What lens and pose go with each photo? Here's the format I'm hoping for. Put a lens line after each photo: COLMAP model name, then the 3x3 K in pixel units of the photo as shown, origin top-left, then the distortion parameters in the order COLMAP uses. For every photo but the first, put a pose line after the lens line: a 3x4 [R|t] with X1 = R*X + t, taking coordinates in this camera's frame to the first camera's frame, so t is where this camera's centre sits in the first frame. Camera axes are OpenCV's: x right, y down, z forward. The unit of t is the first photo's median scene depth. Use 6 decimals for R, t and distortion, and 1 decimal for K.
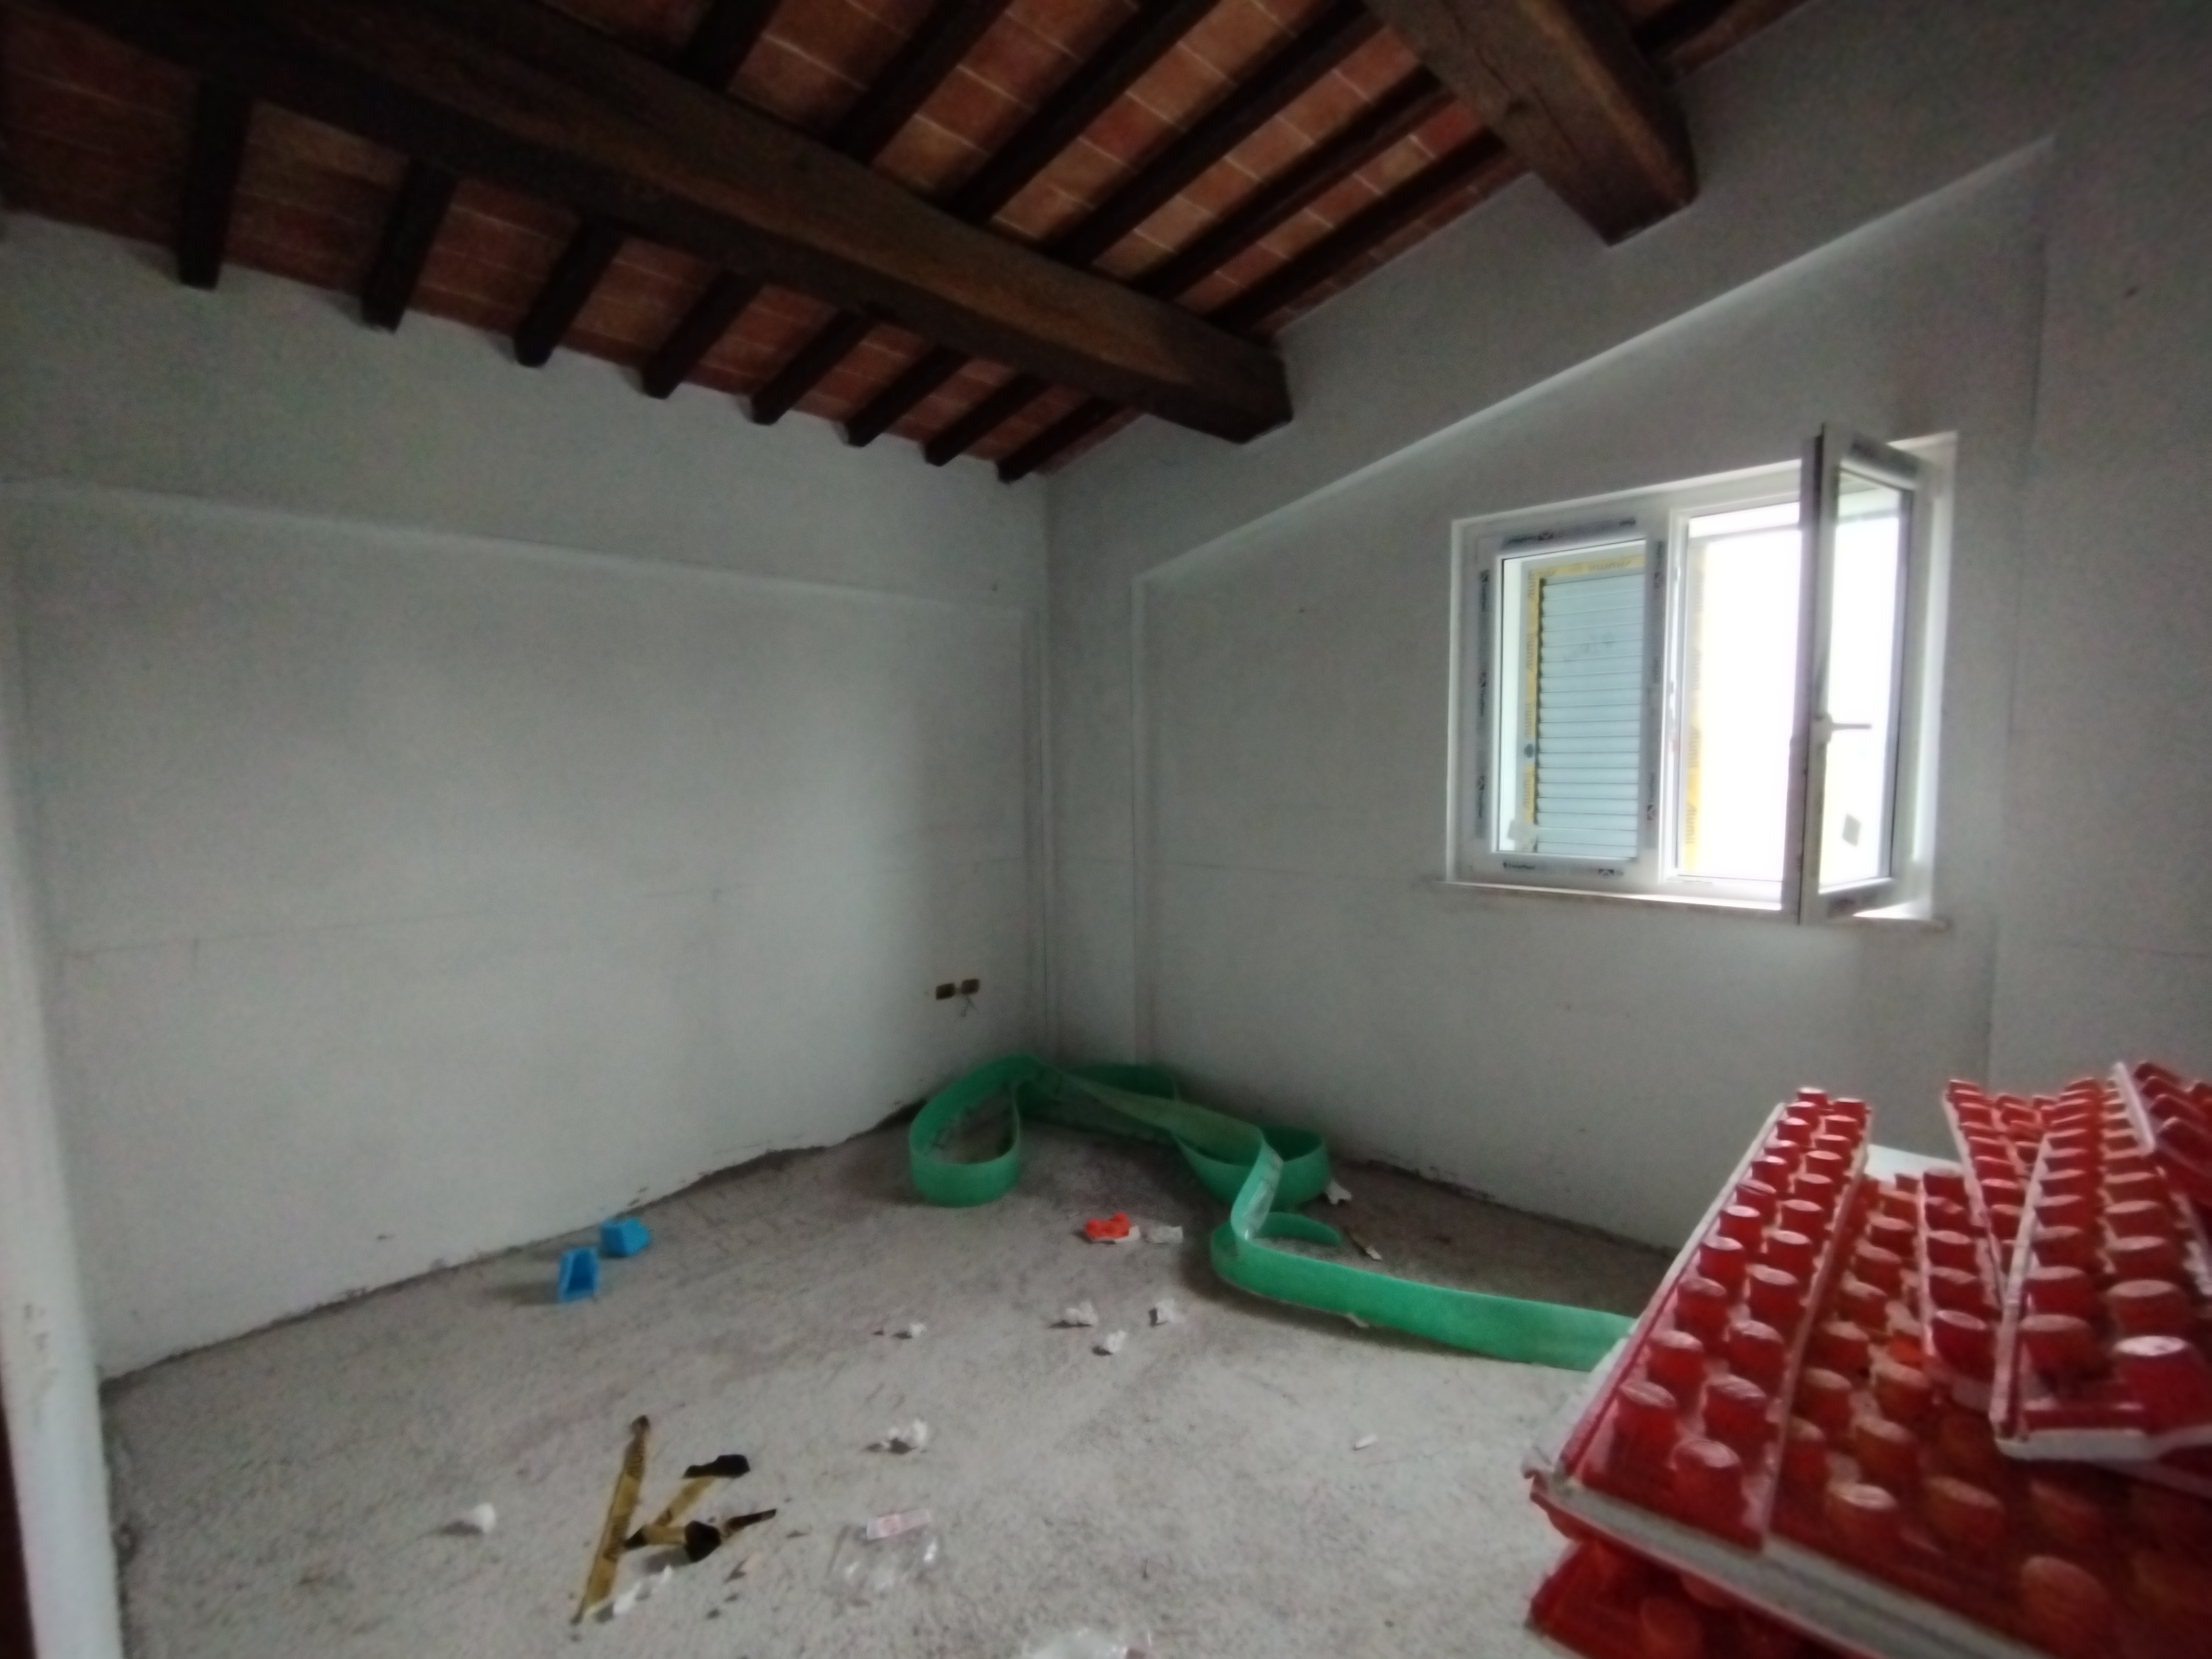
lens RADIAL K [[1007.8, 0, 1143.7], [0, 1007.8, 850.3], [0, 0, 1]] dist [-0.005710, -0.000410]
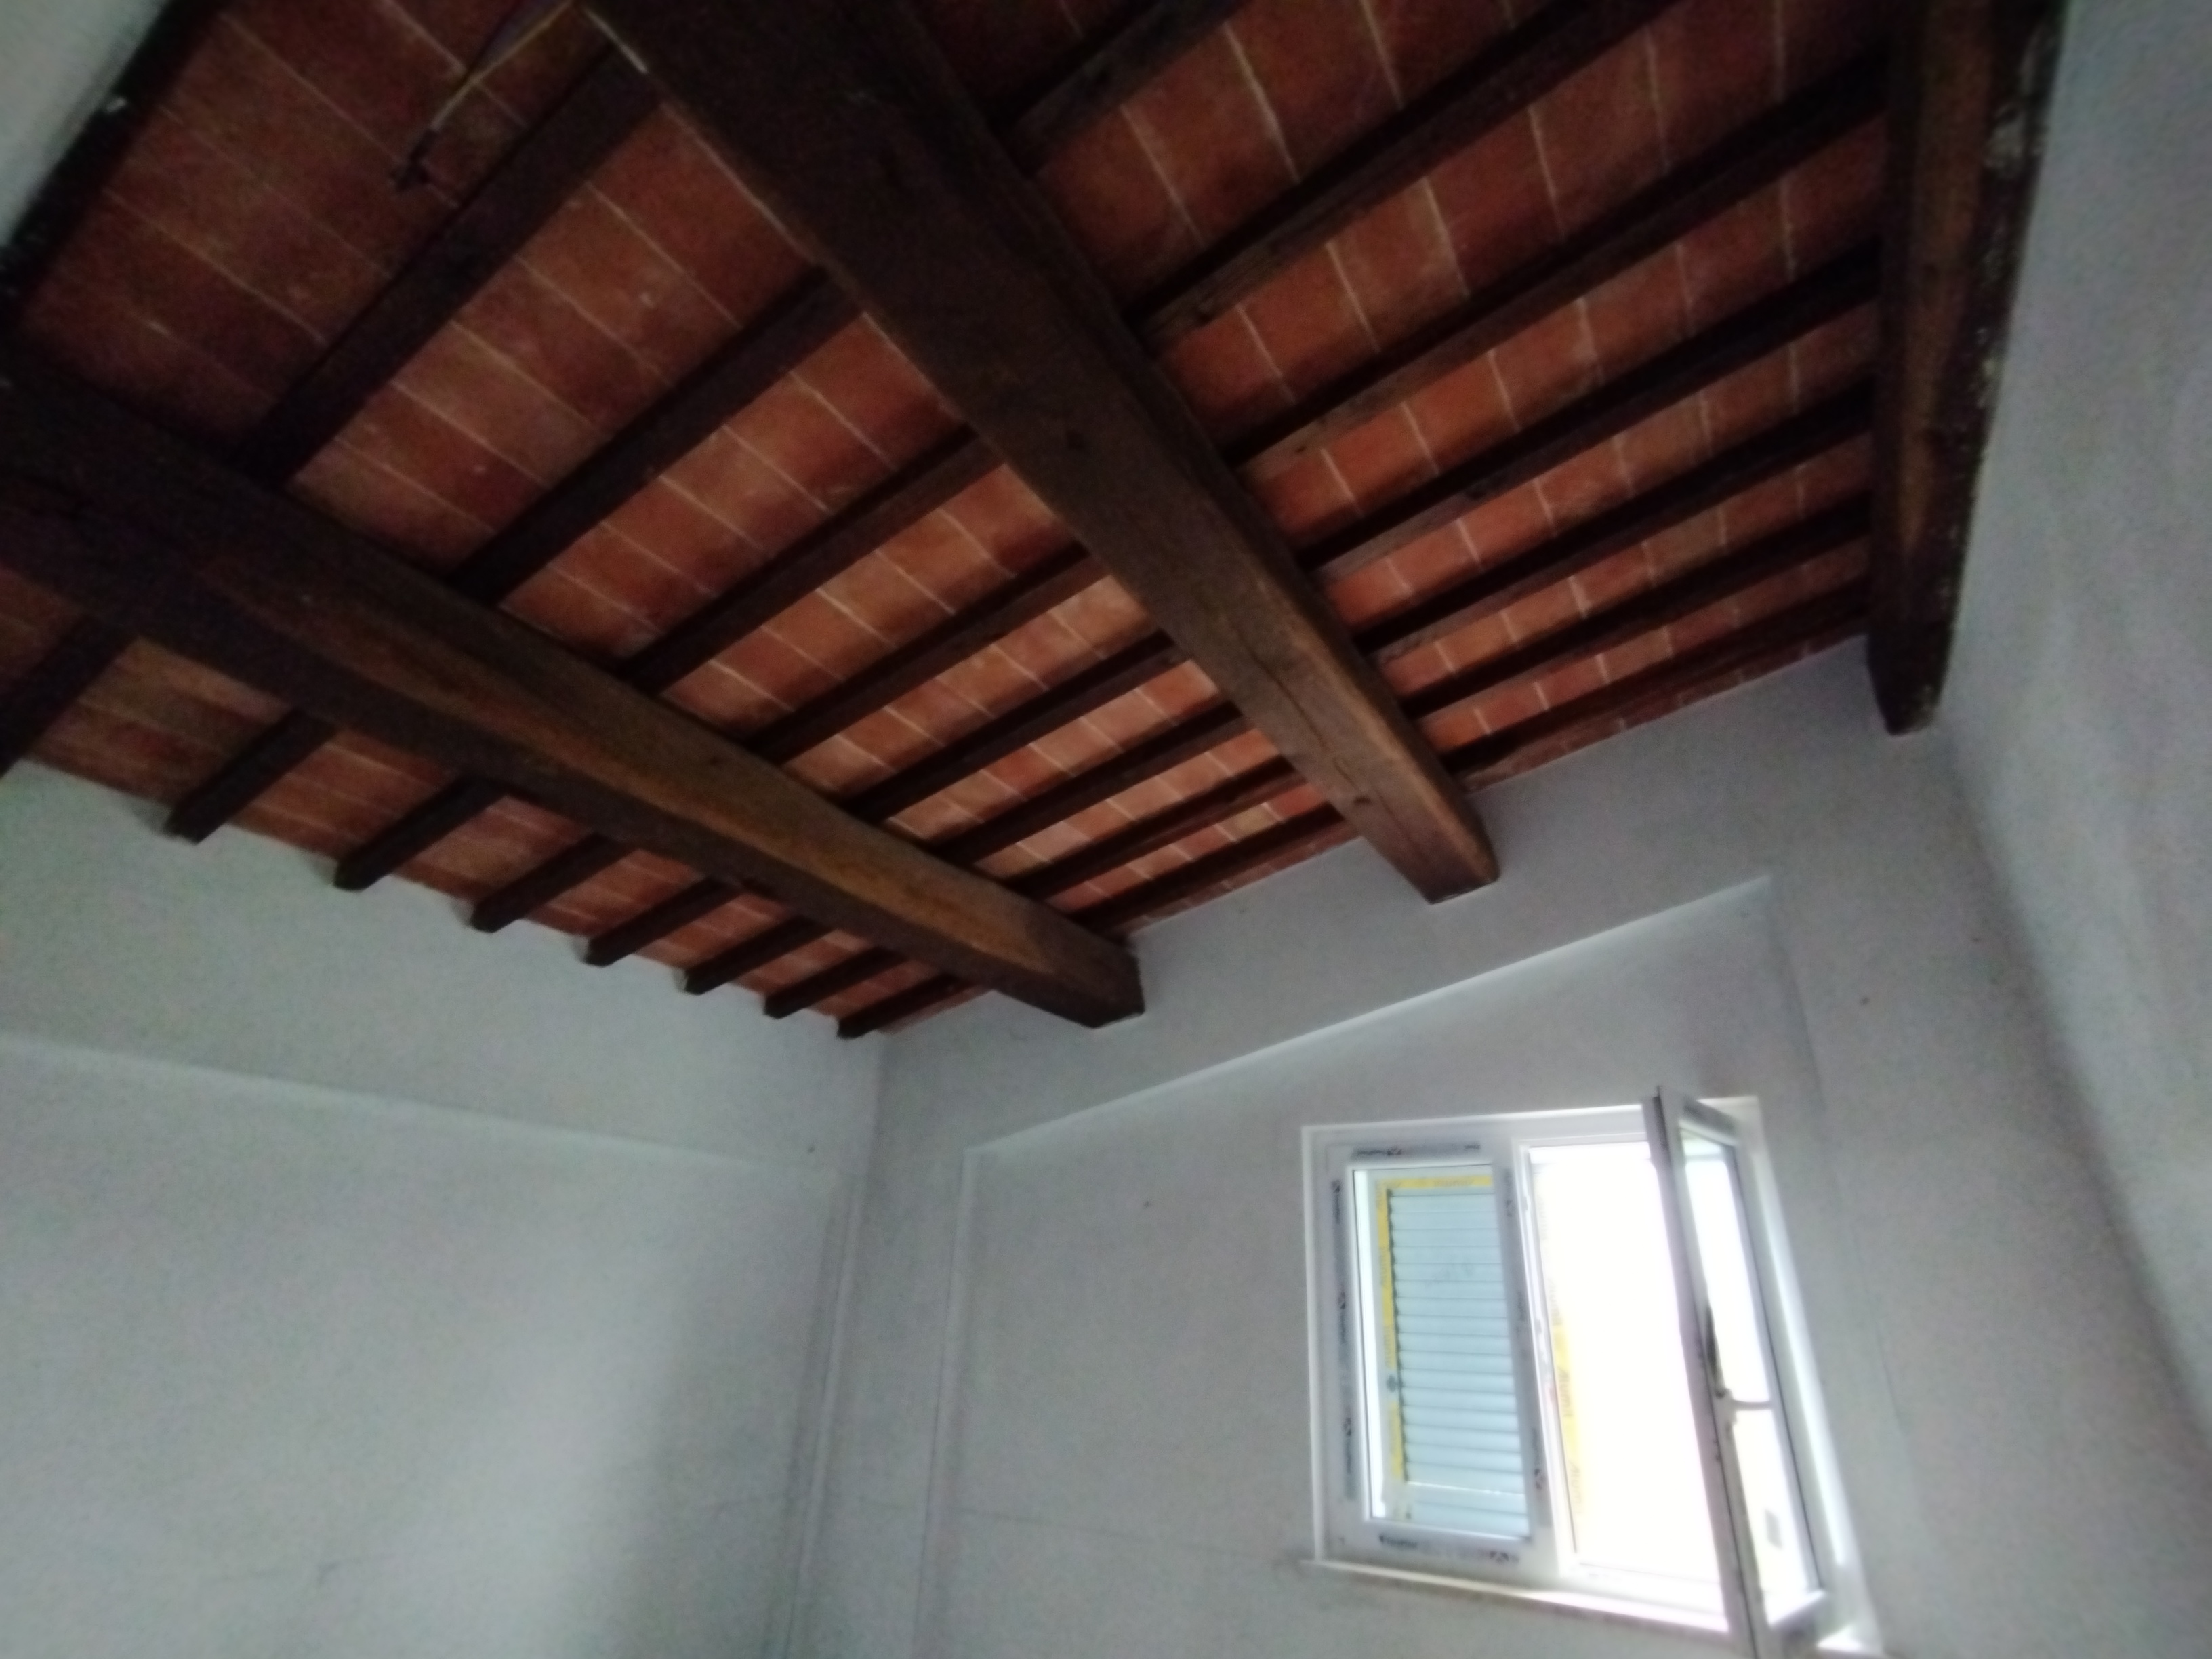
lens RADIAL K [[1011.2, 0, 1144.0], [0, 1011.2, 860.3], [0, 0, 1]] dist [-0.003422, -0.000089]
pose [[0.980618, 0.119723, 0.155095, -0.038624], [-0.027548, 0.867975, -0.495844, -0.061409], [-0.193983, 0.481961, 0.854450, 0.050746]]
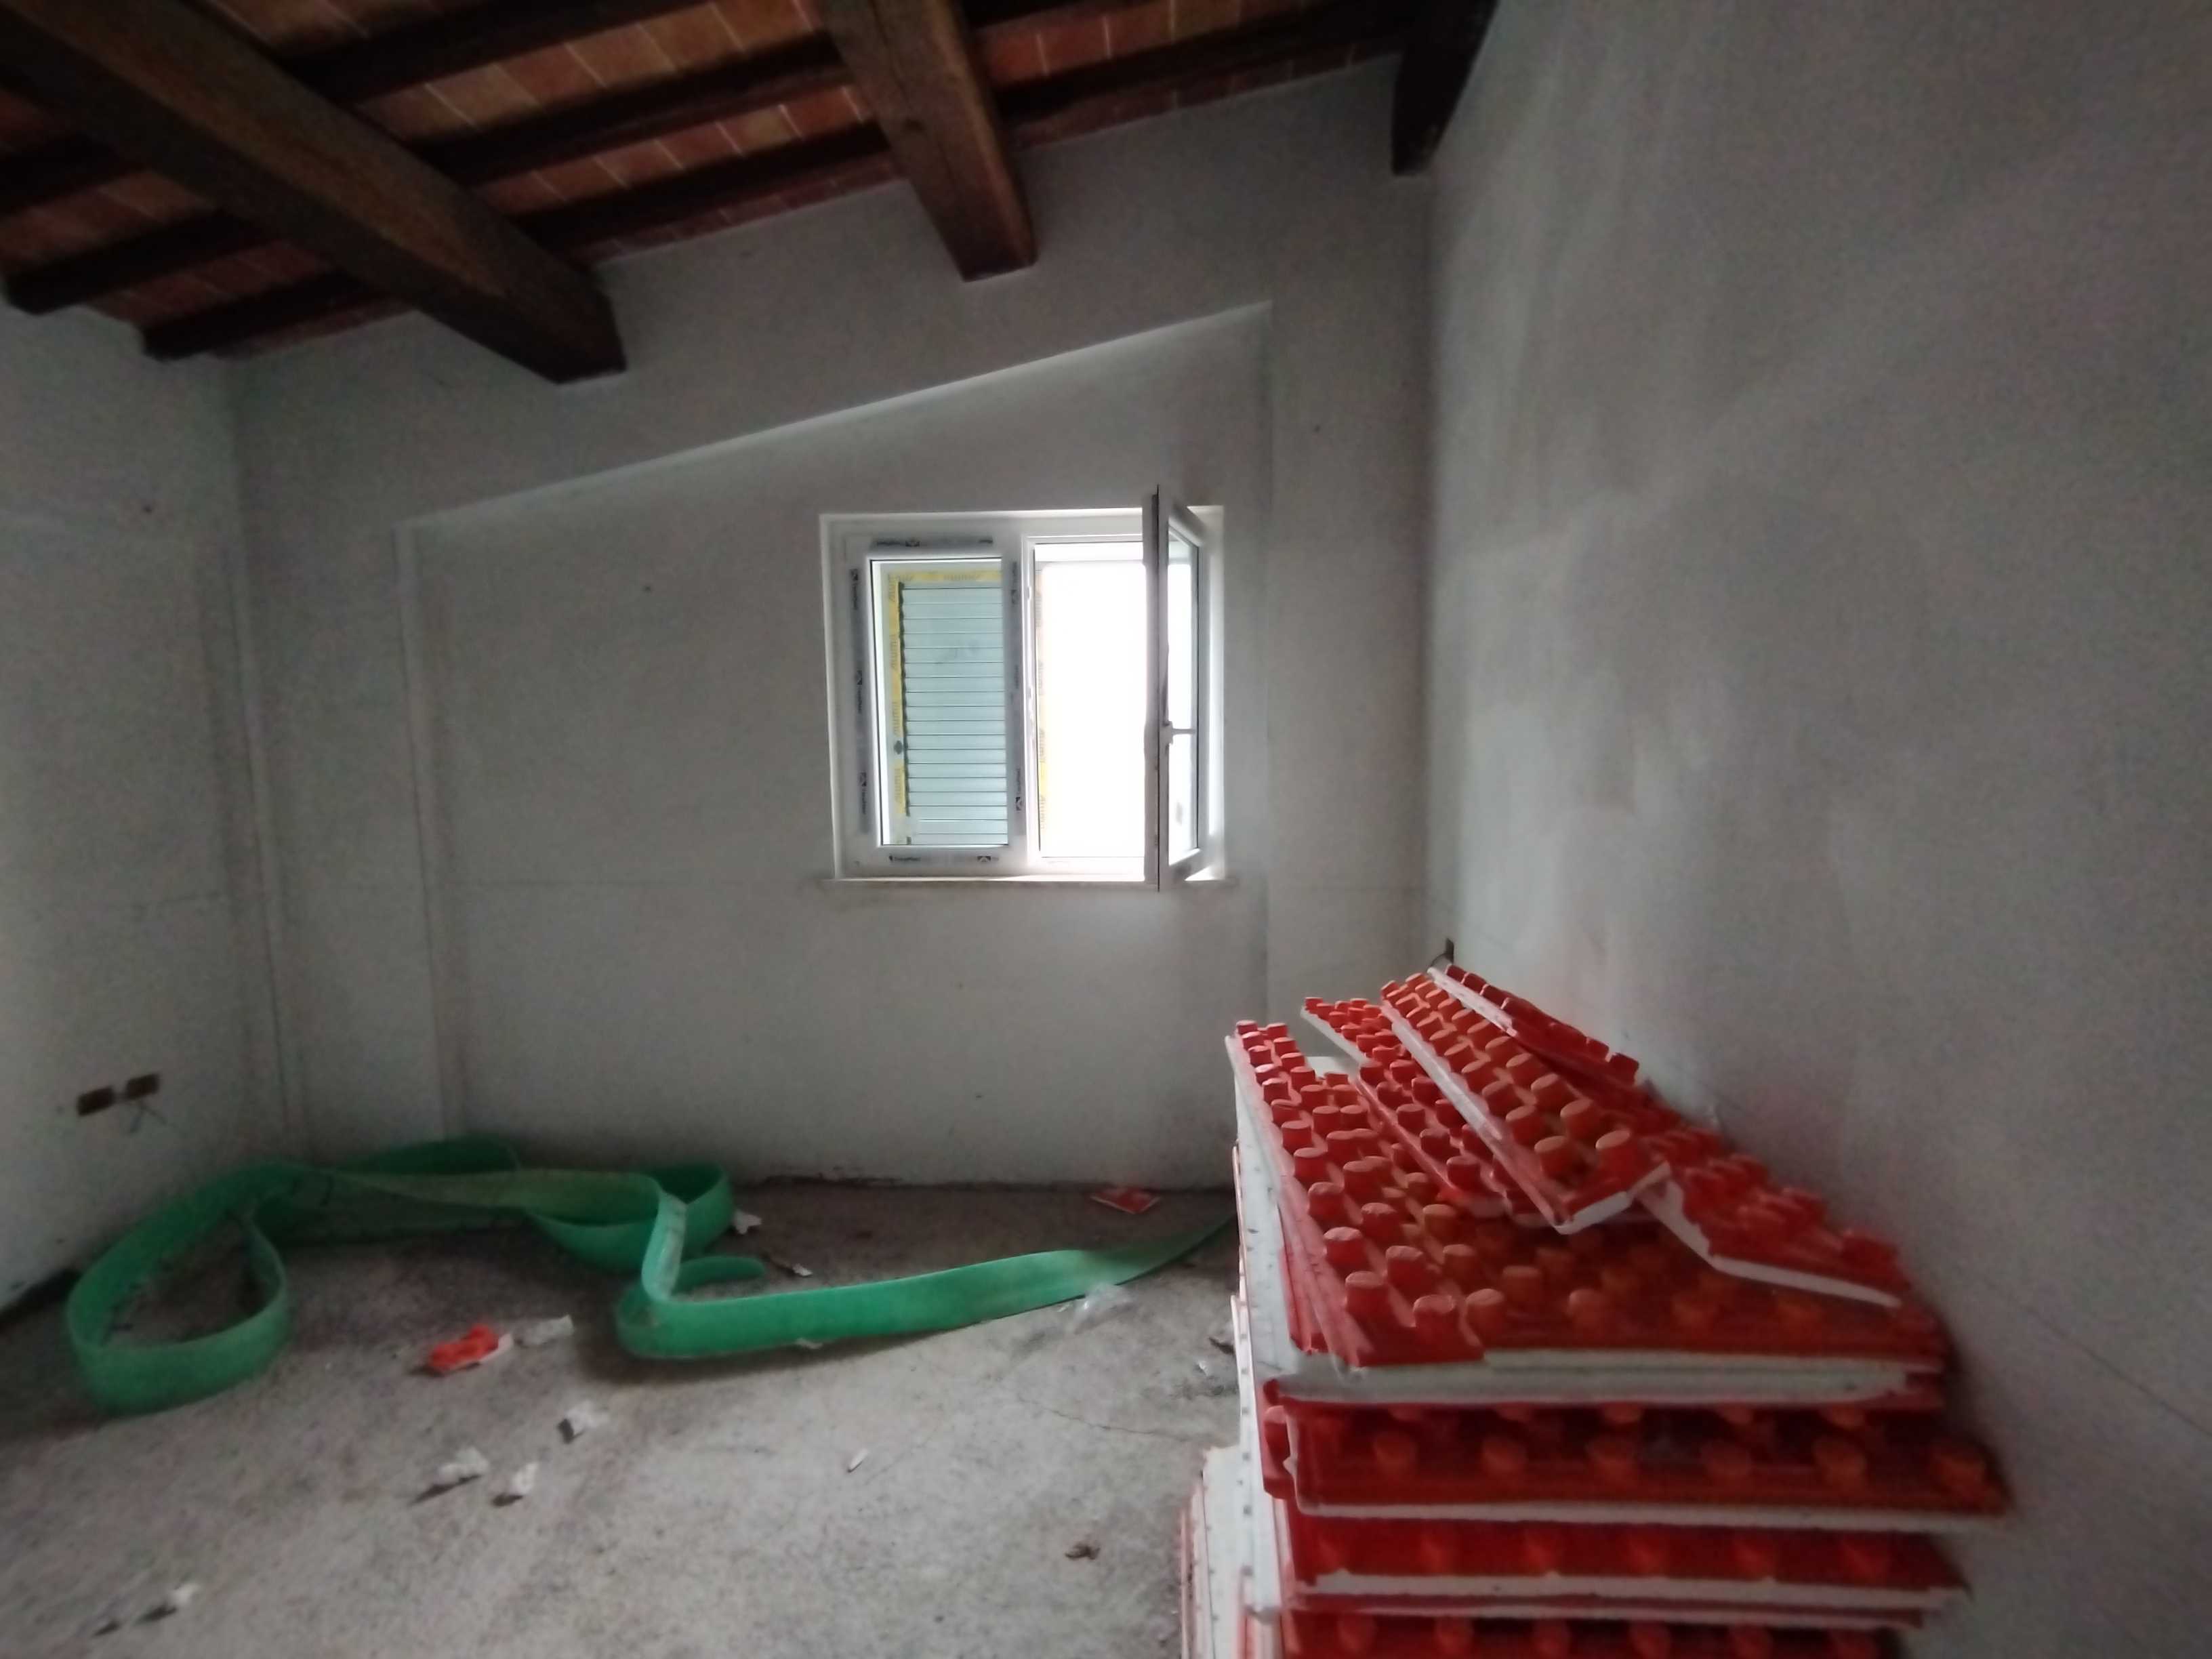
lens RADIAL K [[1010.1, 0, 1142.9], [0, 1010.1, 850.8], [0, 0, 1]] dist [0.000577, 0.000271]
pose [[0.771198, -0.063404, 0.633430, -0.108595], [0.057226, 0.997904, 0.030214, -0.011257], [-0.634018, 0.012948, 0.773210, 0.041660]]
